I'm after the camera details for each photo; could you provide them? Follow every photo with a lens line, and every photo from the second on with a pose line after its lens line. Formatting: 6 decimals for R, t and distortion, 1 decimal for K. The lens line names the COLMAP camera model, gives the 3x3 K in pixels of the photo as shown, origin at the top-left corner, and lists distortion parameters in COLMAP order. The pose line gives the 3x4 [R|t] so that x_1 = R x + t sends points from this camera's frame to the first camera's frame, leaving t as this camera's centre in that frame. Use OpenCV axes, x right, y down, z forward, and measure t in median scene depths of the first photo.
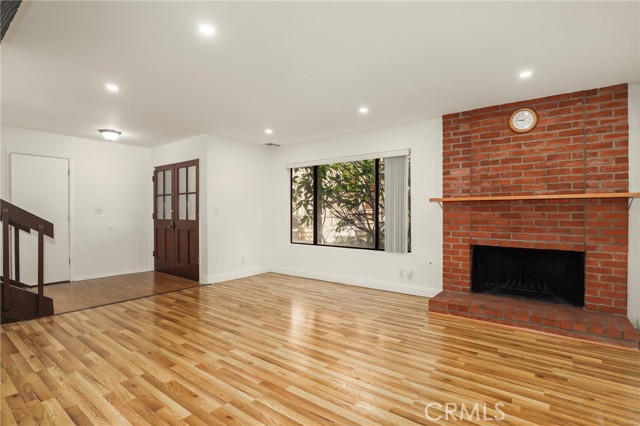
lens RADIAL K [[315.8, 0, 325.5], [0, 315.8, 212.2], [0, 0, 1]] dist [-0.023463, 0.001896]
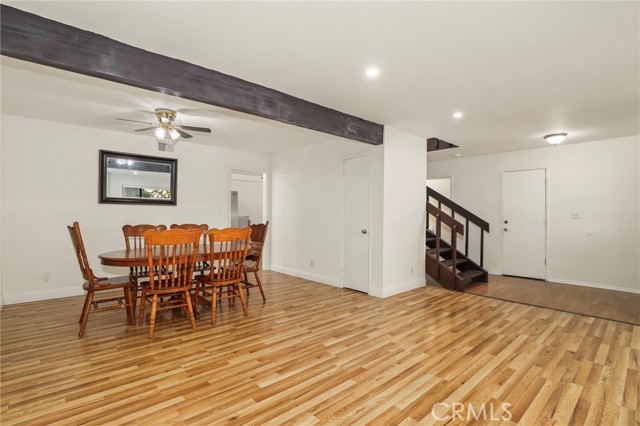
lens RADIAL K [[301.1, 0, 319.1], [0, 301.1, 217.2], [0, 0, 1]] dist [-0.032630, 0.000995]
pose [[-0.212541, 0.000031, -0.977152, 0.528148], [-0.002902, 0.999996, 0.000663, 0.002163], [0.977148, 0.002976, -0.212540, 0.649247]]
